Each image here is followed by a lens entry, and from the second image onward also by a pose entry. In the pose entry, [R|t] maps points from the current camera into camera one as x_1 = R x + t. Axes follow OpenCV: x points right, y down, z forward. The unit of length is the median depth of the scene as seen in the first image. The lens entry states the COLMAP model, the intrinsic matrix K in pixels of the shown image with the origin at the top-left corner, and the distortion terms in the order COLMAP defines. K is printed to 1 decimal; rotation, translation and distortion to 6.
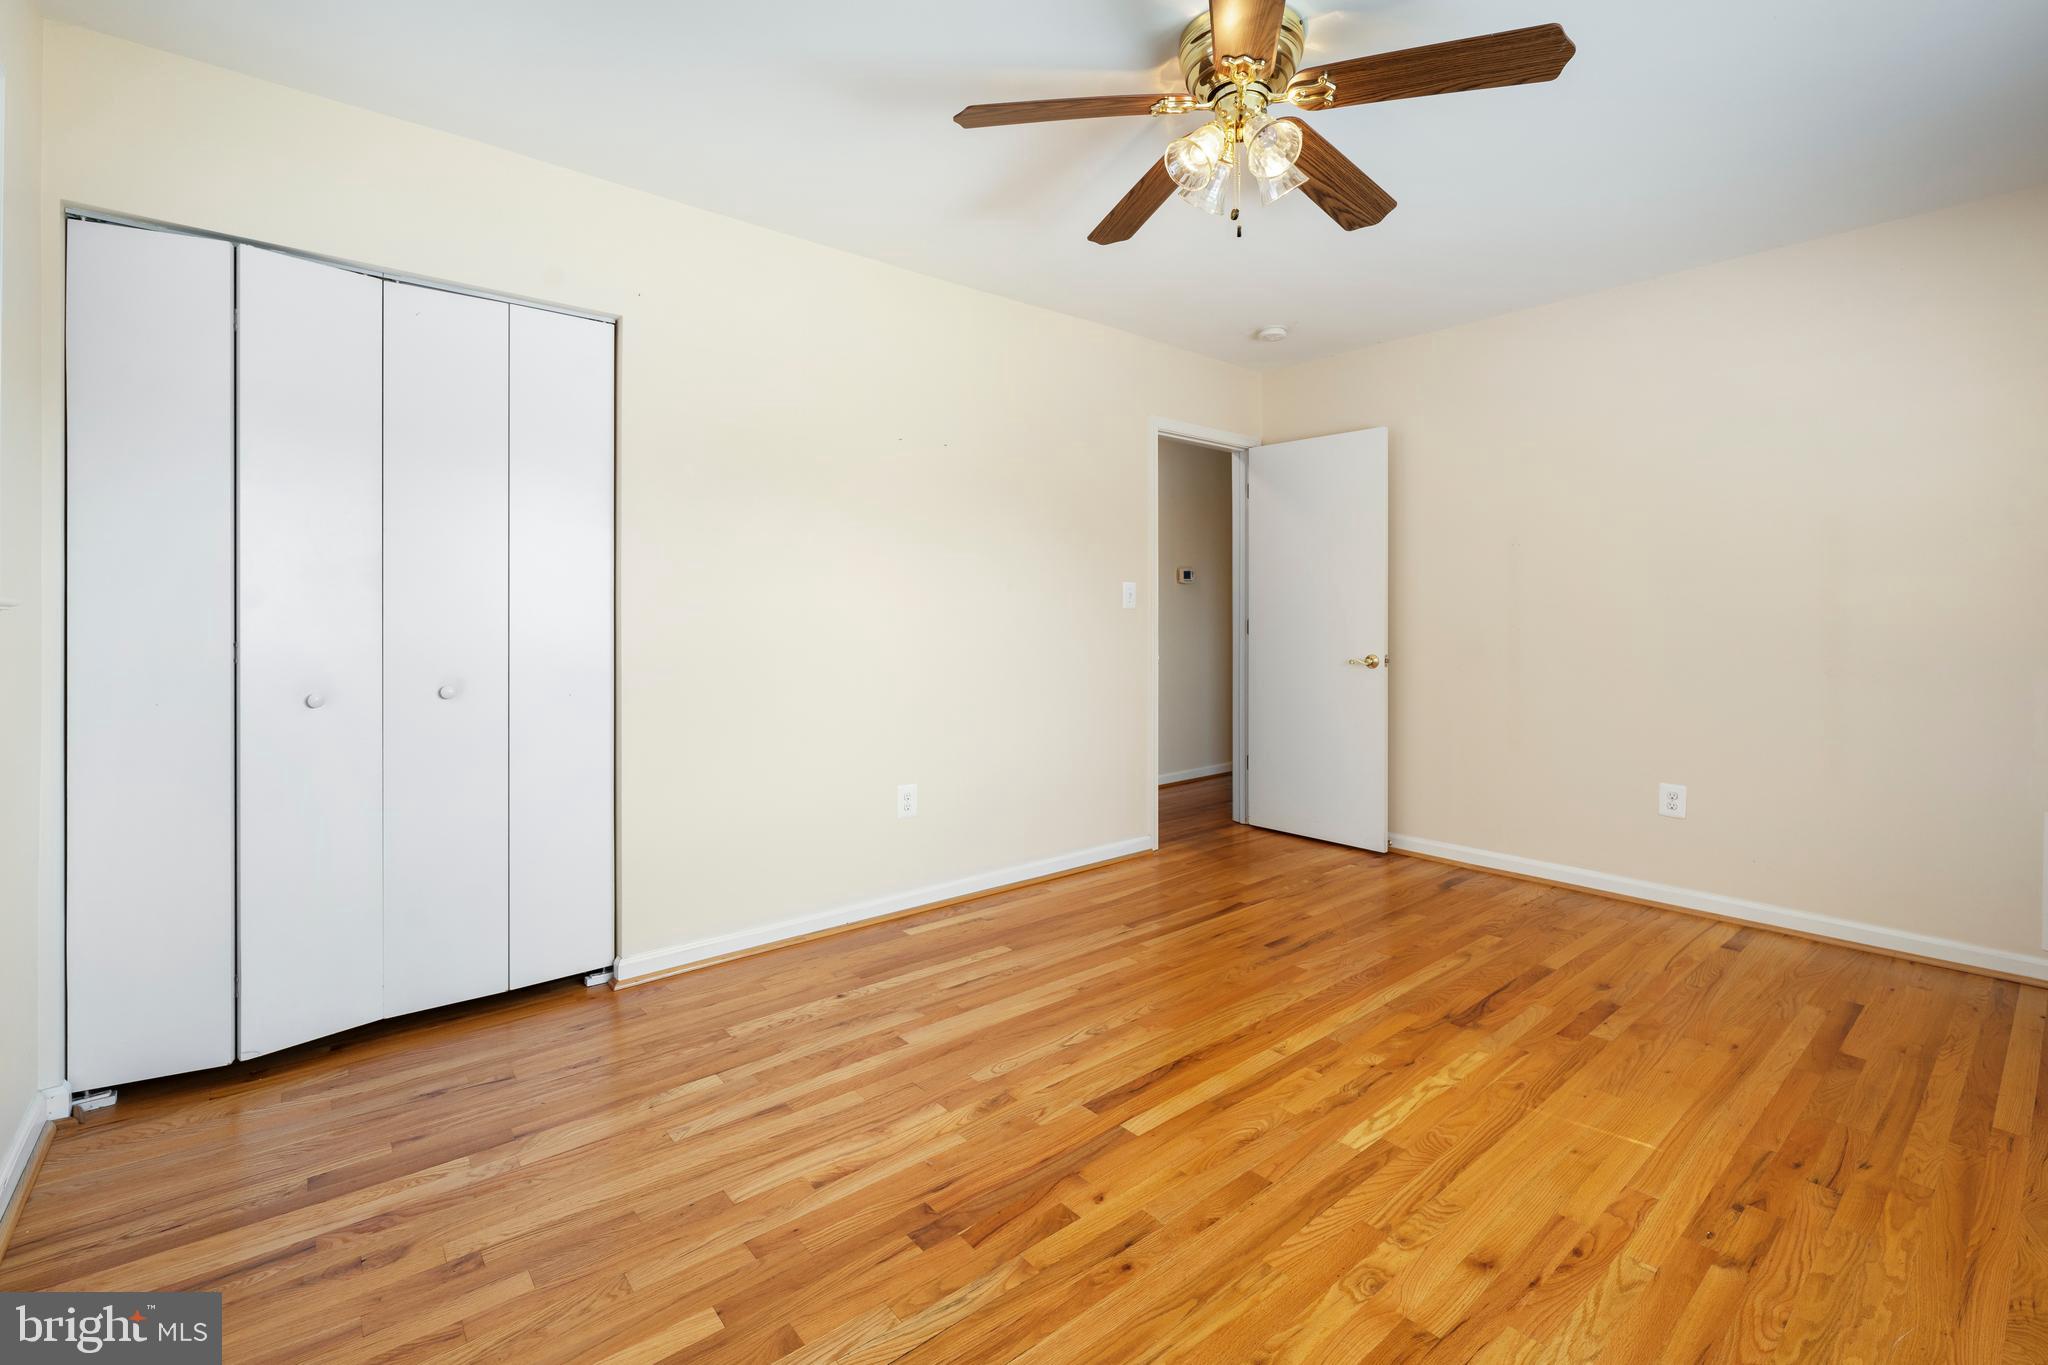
lens RADIAL K [[910.5, 0, 1029.5], [0, 910.5, 613.6], [0, 0, 1]] dist [-0.000230, -0.000099]
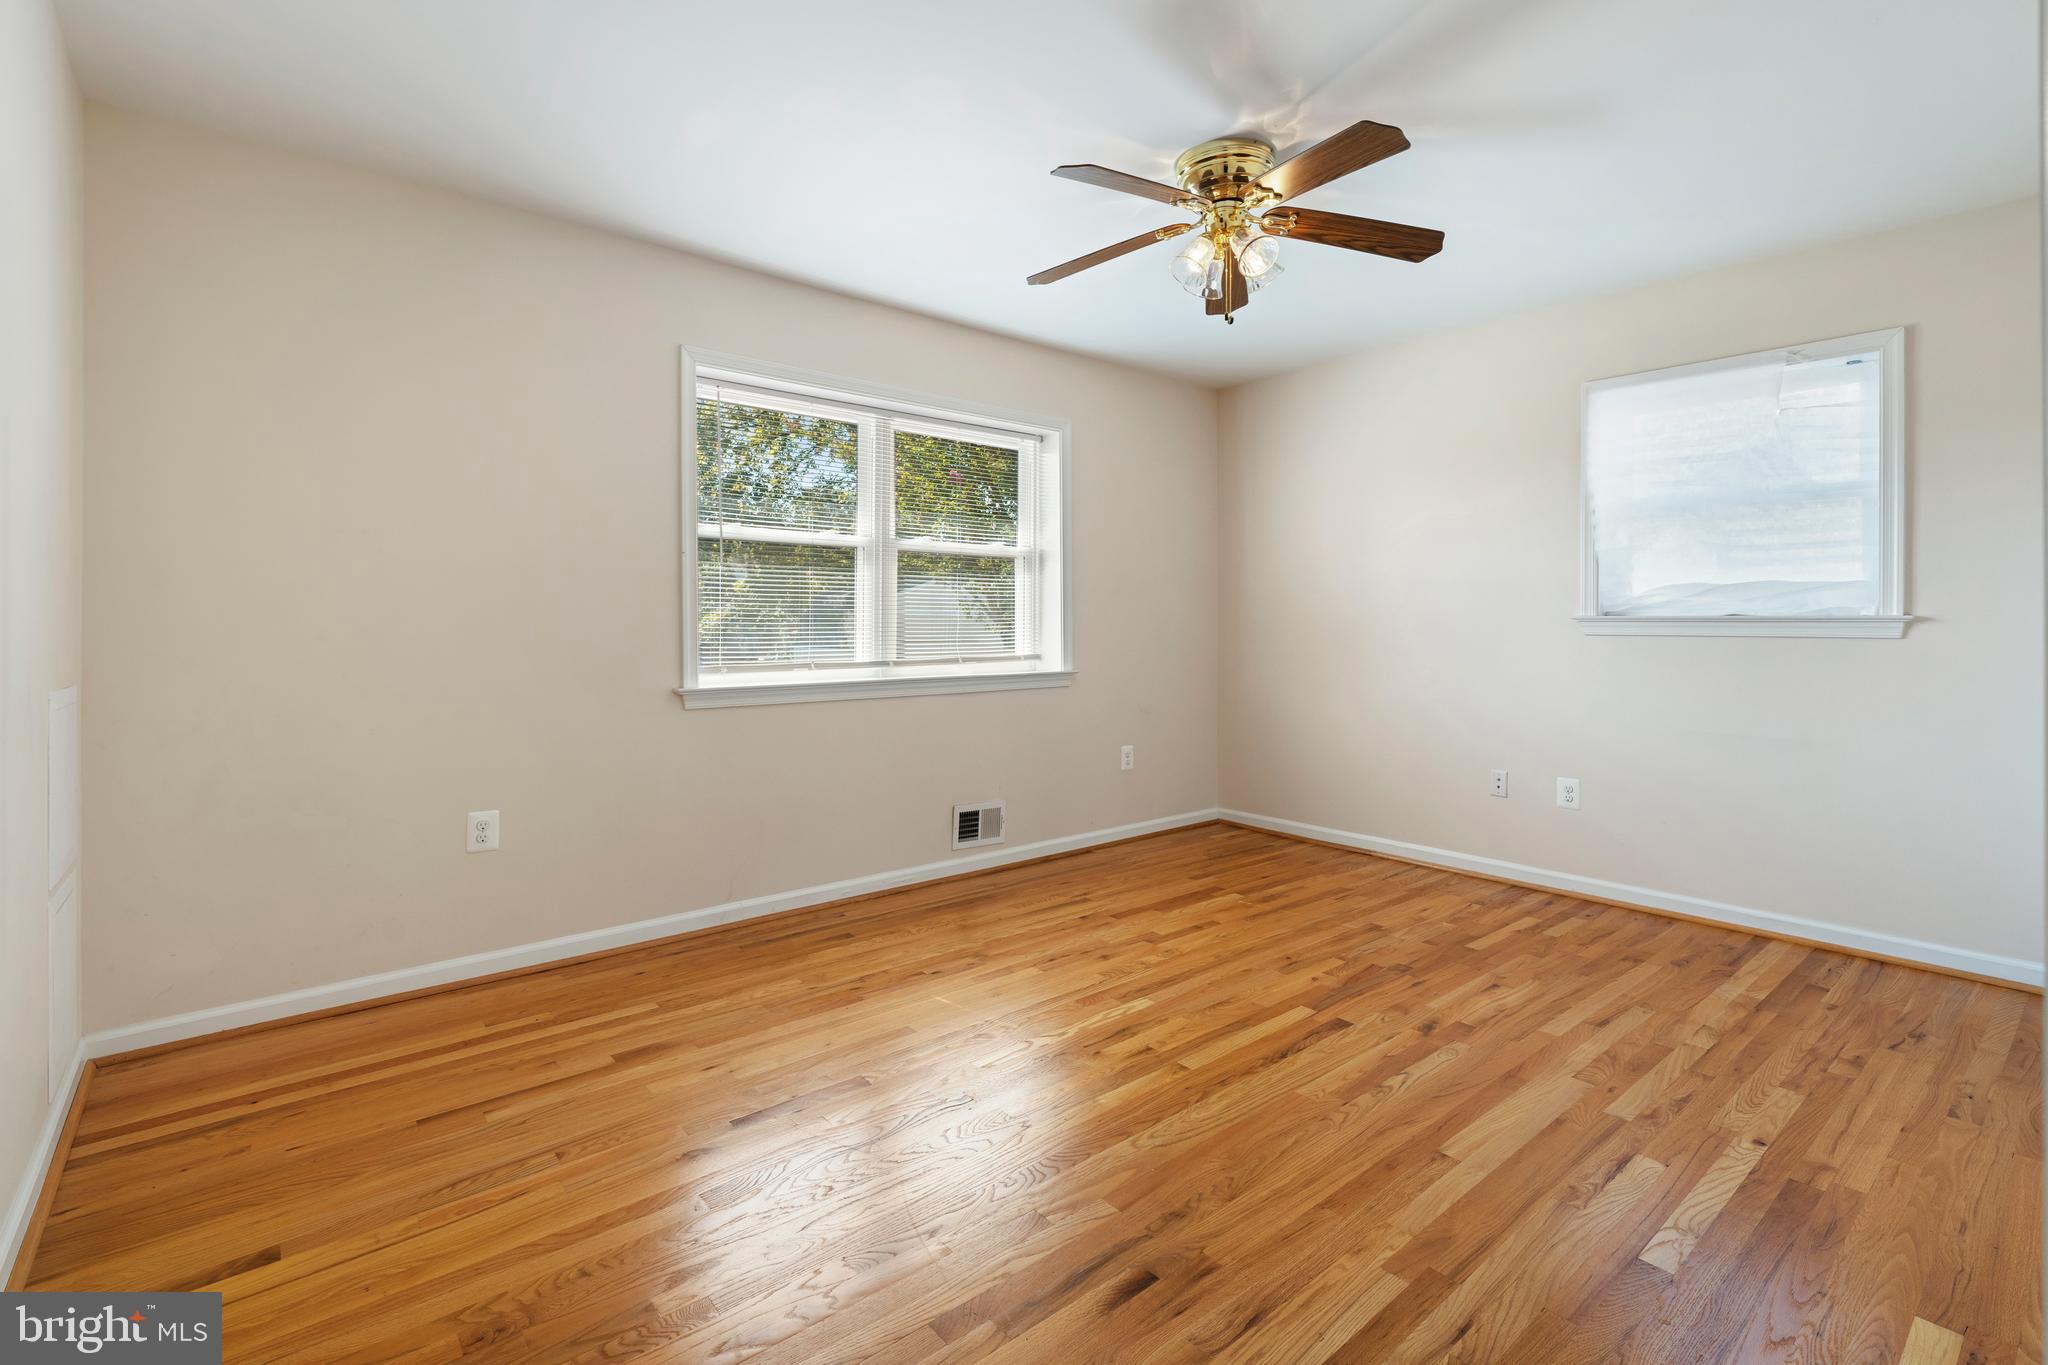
lens RADIAL K [[910.5, 0, 1029.5], [0, 910.5, 613.6], [0, 0, 1]] dist [-0.000230, -0.000099]
pose [[-0.999870, -0.003803, 0.015696, 0.465300], [-0.003987, 0.999924, -0.011708, 0.002516], [-0.015651, -0.011770, -0.999808, 2.176934]]
